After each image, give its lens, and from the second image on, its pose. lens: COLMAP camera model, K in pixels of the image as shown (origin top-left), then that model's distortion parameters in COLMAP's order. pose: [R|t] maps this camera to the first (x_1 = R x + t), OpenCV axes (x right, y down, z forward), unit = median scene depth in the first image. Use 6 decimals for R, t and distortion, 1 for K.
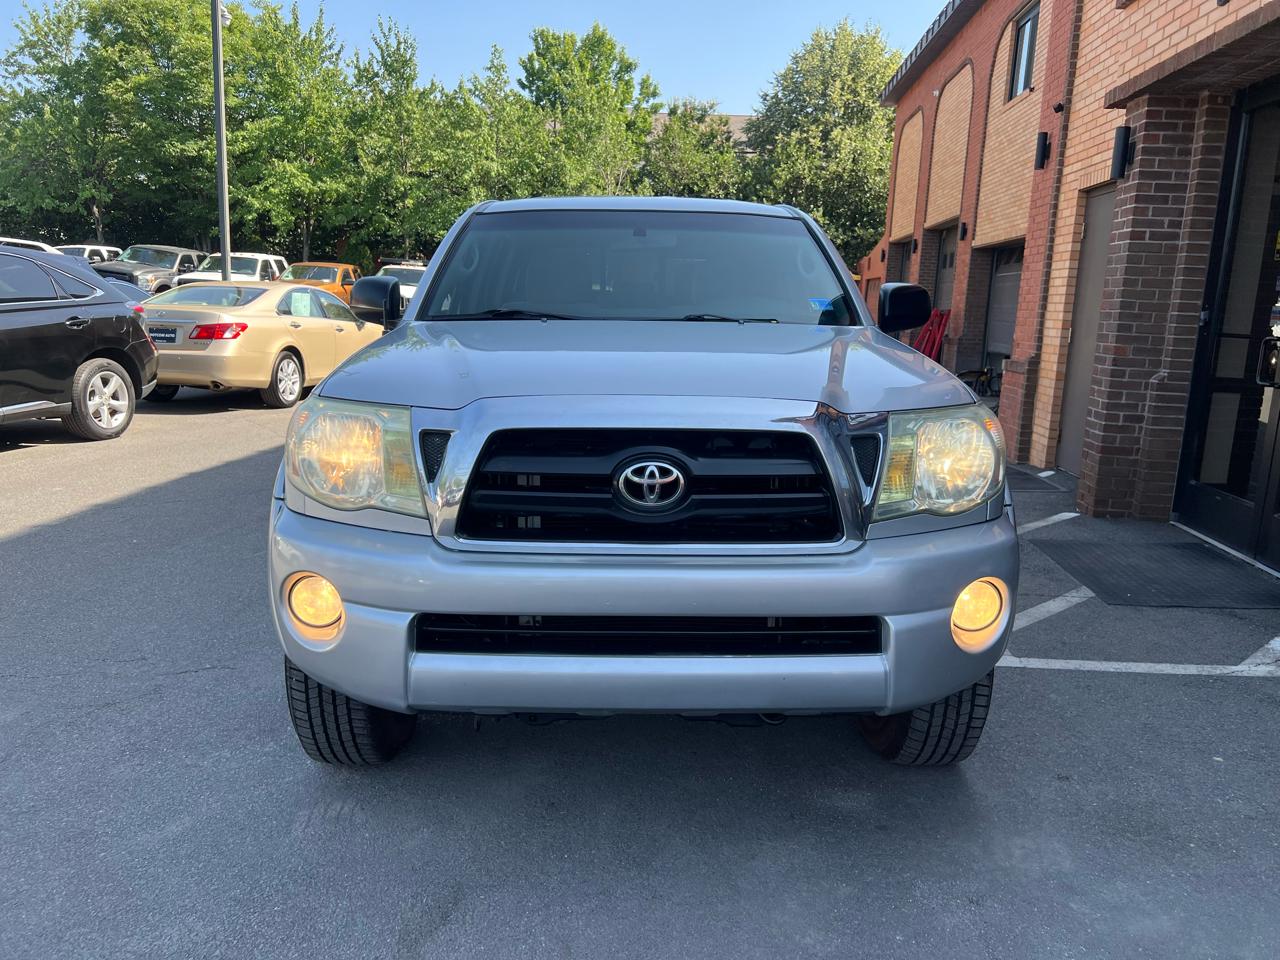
lens RADIAL K [[961.8, 0, 640.4], [0, 961.8, 480.0], [0, 0, 1]] dist [0.046295, -0.055444]
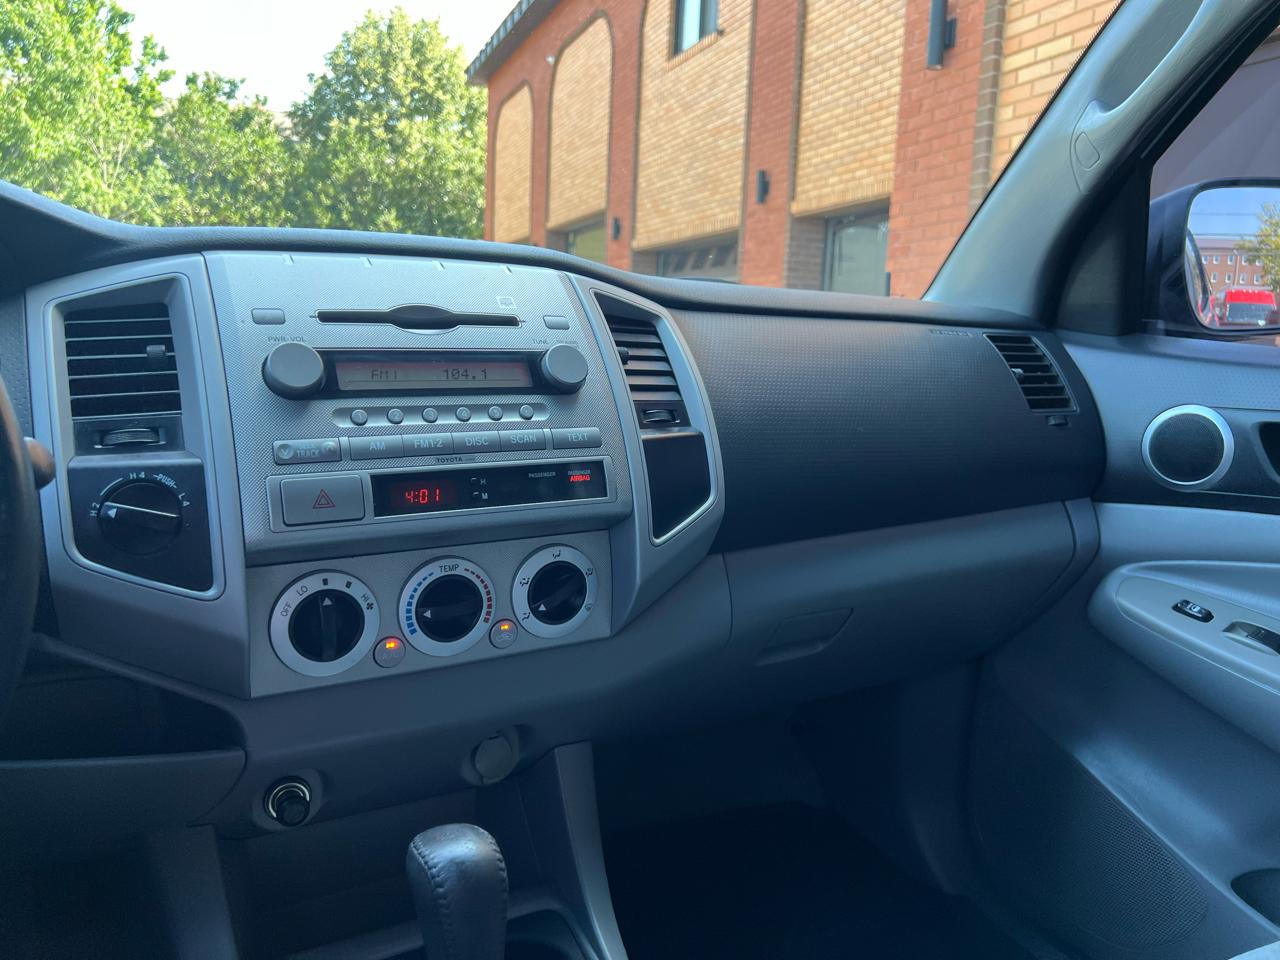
lens RADIAL K [[985.6, 0, 643.5], [0, 985.6, 484.8], [0, 0, 1]] dist [0.005290, -0.007743]
pose [[0.902671, -0.065735, 0.425282, 0.014185], [0.074598, 0.997205, -0.004199, -0.100214], [-0.423817, 0.035516, 0.905051, 0.593339]]
